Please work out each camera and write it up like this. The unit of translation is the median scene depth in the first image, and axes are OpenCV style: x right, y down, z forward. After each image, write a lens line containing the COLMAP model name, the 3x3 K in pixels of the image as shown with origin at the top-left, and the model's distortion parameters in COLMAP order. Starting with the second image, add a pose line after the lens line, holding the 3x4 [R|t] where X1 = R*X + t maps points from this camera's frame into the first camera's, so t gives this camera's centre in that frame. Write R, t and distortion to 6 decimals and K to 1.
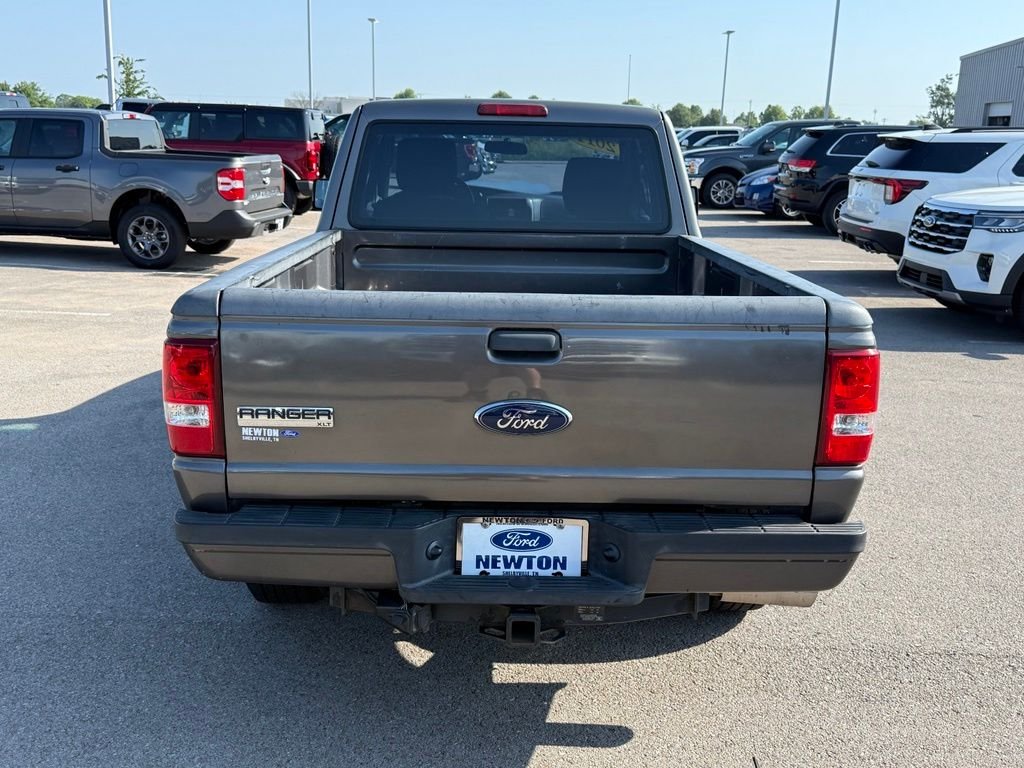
lens RADIAL K [[1037.2, 0, 512.0], [0, 1037.2, 384.0], [0, 0, 1]] dist [0.172159, -0.419117]
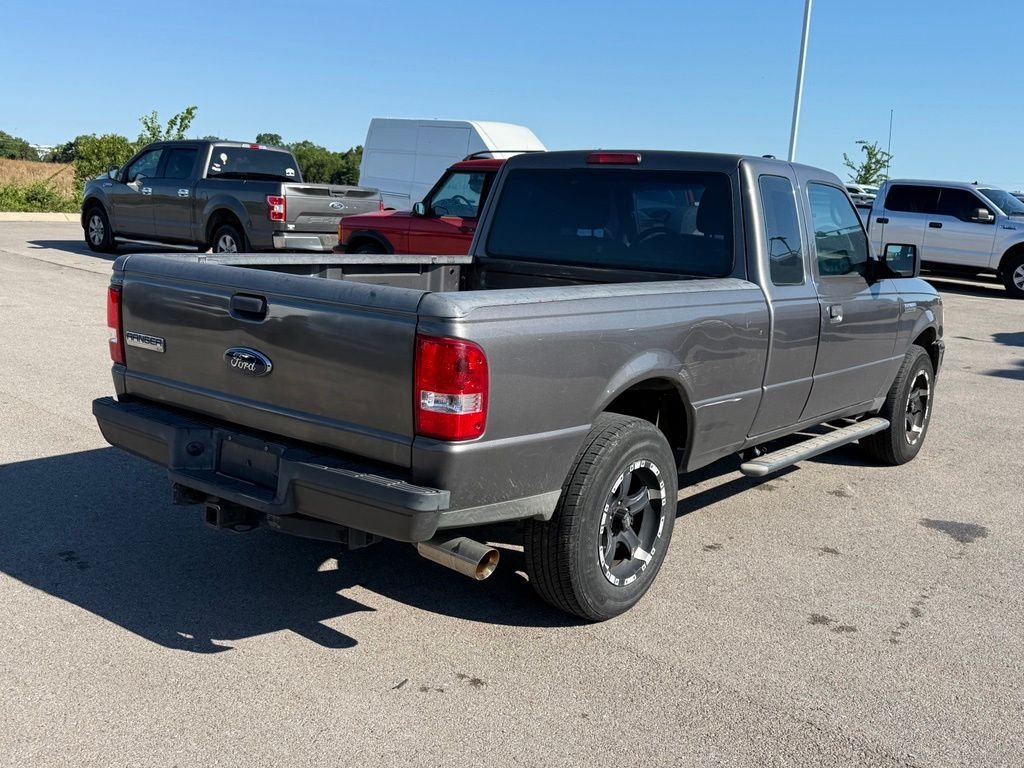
lens RADIAL K [[1037.2, 0, 512.0], [0, 1037.2, 384.0], [0, 0, 1]] dist [0.172159, -0.419117]
pose [[0.770675, 0.128898, -0.624055, 0.928077], [-0.178100, 0.983870, -0.016726, 0.018812], [0.611833, 0.124034, 0.781201, 0.127911]]
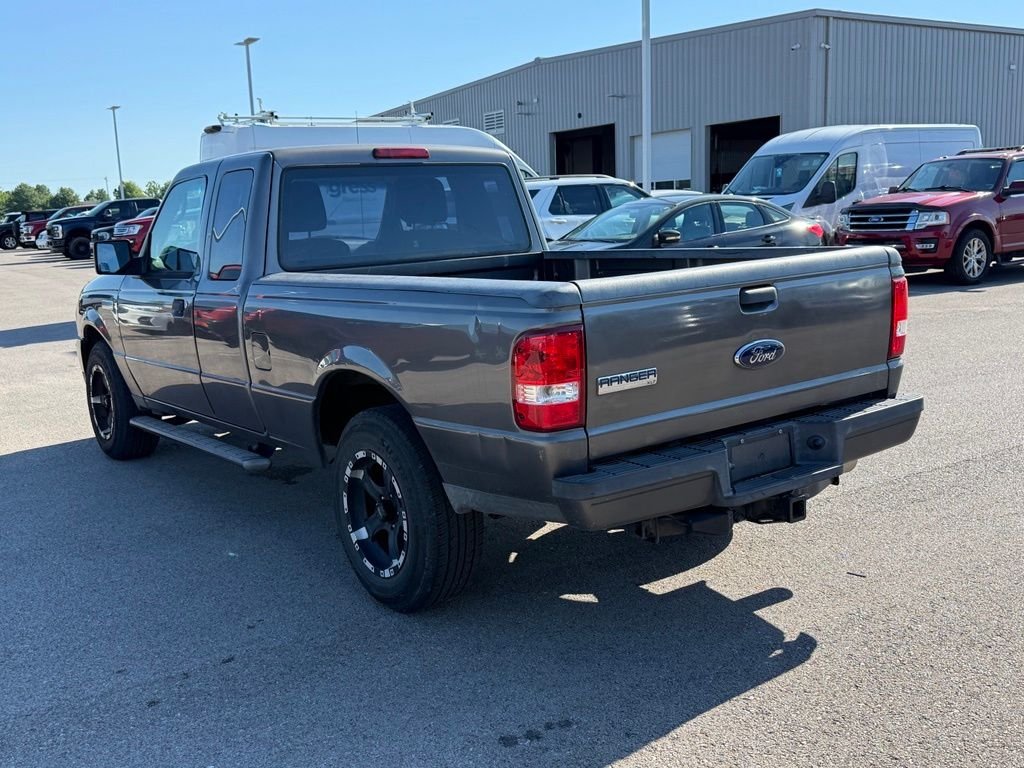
lens RADIAL K [[1029.3, 0, 531.5], [0, 1029.3, 382.0], [0, 0, 1]] dist [0.194454, -0.466354]
pose [[0.800273, -0.158675, 0.578261, -0.819624], [0.198021, 0.980185, -0.005084, 0.013726], [-0.565996, 0.118576, 0.815836, 0.071251]]
